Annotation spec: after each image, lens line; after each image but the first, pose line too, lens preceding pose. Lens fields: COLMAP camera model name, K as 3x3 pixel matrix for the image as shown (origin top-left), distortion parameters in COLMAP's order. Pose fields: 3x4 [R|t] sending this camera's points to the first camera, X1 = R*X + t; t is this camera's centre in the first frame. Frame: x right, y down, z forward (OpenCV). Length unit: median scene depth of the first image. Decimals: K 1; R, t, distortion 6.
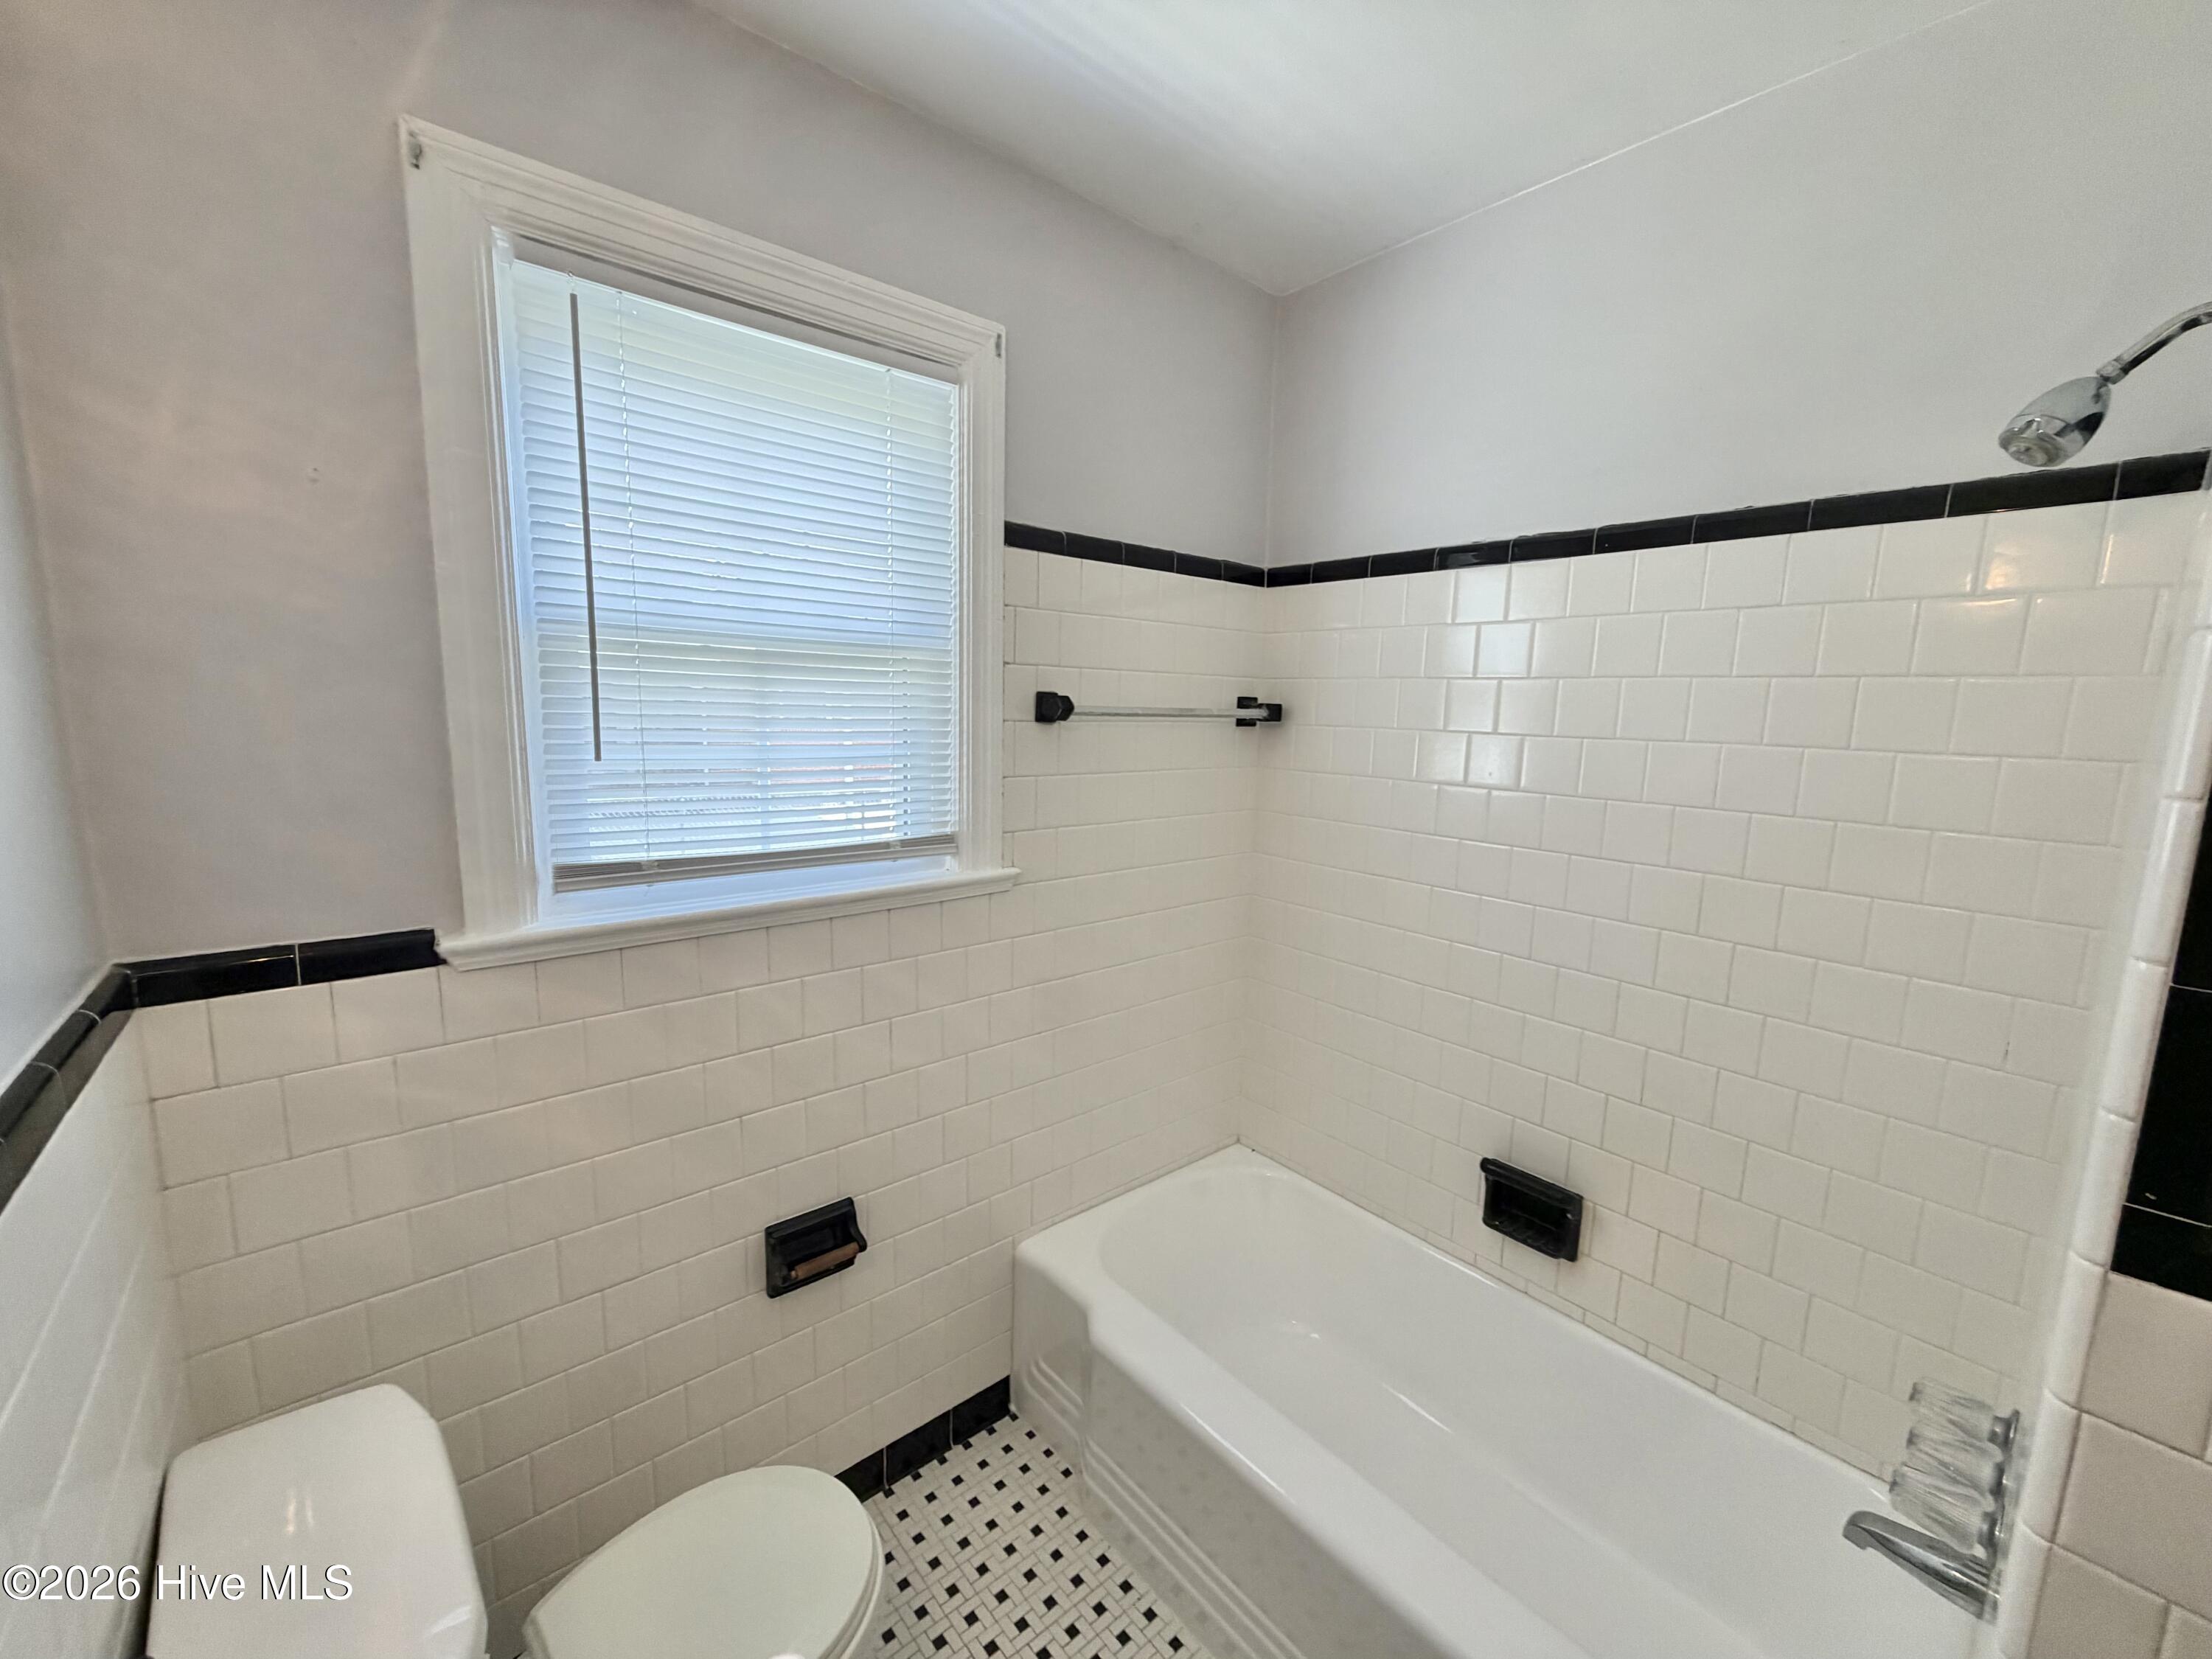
lens RADIAL K [[880.5, 0, 1098.4], [0, 880.5, 832.8], [0, 0, 1]] dist [0.000941, -0.000153]
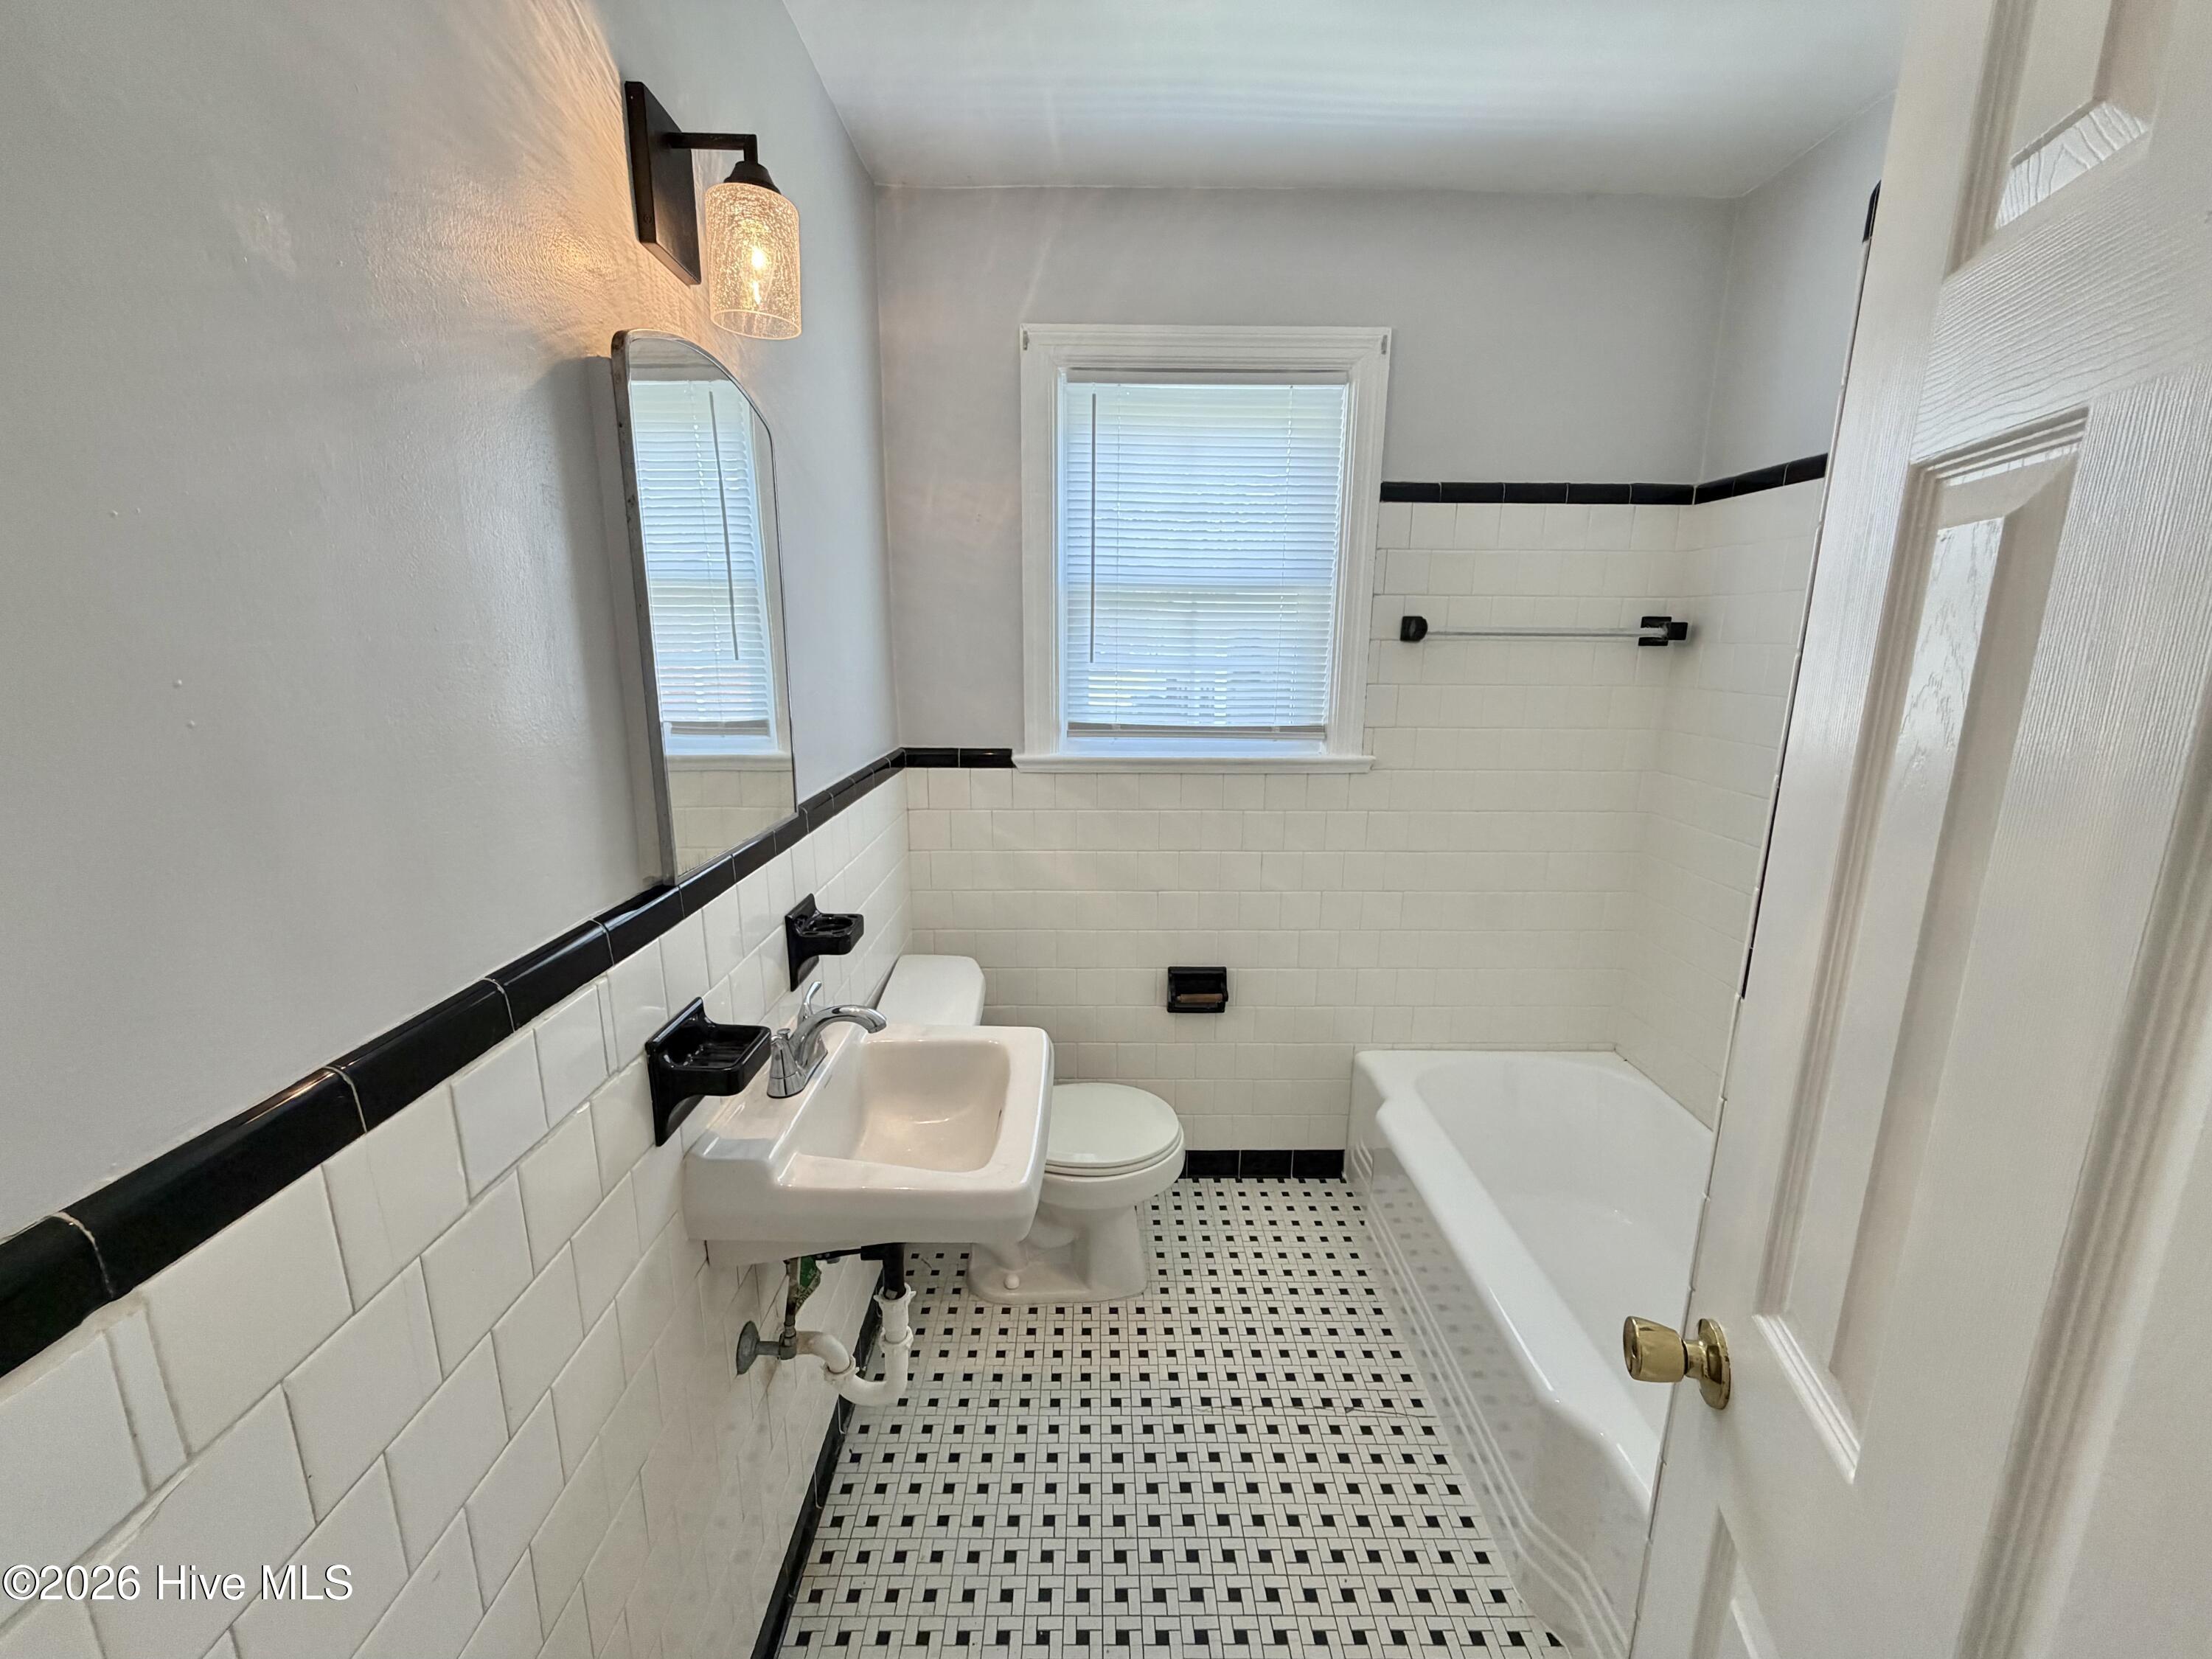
lens RADIAL K [[880.5, 0, 1118.3], [0, 880.5, 830.8], [0, 0, 1]] dist [0.000941, -0.000153]
pose [[0.770821, 0.111795, -0.627166, 0.470182], [-0.081845, 0.993702, 0.076540, 0.087106], [0.631773, -0.007668, 0.775116, -0.250562]]
